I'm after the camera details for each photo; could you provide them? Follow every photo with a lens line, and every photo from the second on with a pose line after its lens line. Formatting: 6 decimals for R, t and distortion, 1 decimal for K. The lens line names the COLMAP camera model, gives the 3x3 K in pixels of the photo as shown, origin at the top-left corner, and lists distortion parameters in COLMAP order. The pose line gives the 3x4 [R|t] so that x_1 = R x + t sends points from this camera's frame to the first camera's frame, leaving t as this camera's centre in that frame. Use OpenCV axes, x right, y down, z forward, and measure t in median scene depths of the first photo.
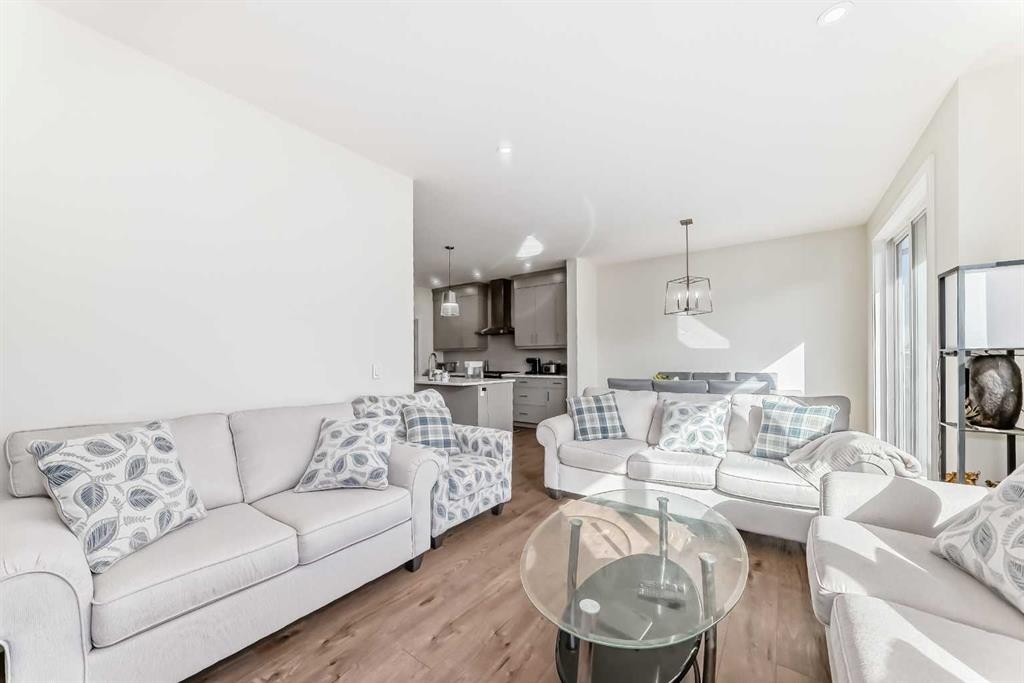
lens RADIAL K [[379.6, 0, 511.4], [0, 379.6, 360.8], [0, 0, 1]] dist [-0.000843, 0.000044]
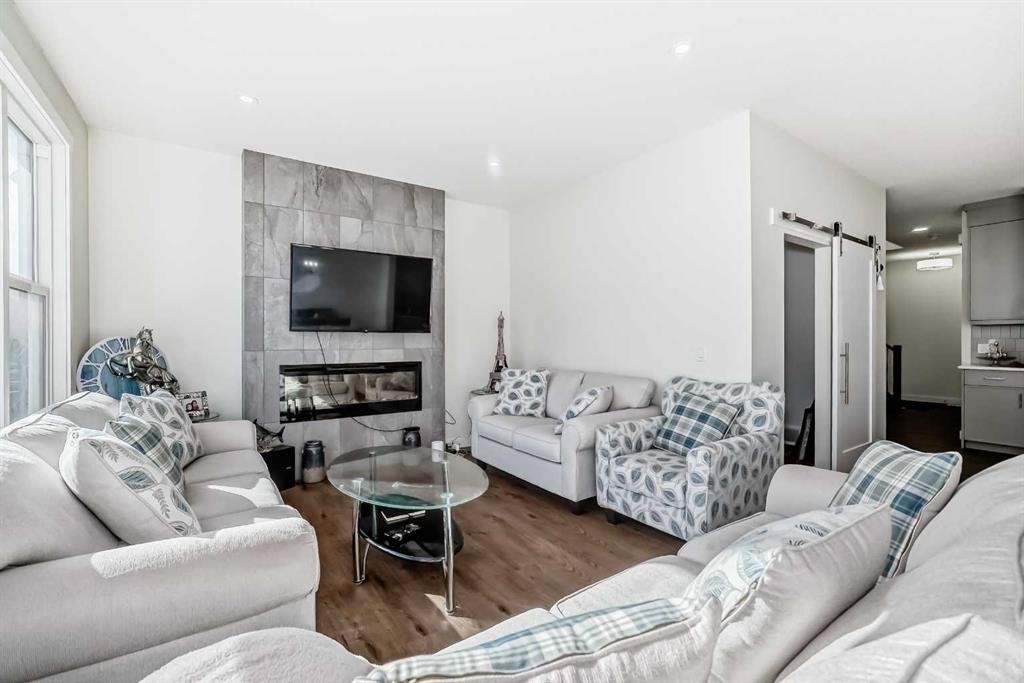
lens RADIAL K [[449.0, 0, 512.0], [0, 449.0, 341.5], [0, 0, 1]] dist [-0.013388, 0.000112]
pose [[-0.340889, 0.006833, -0.940079, 0.894641], [0.001881, 0.999977, 0.006587, -0.007765], [0.940102, 0.000478, -0.340894, 1.001162]]
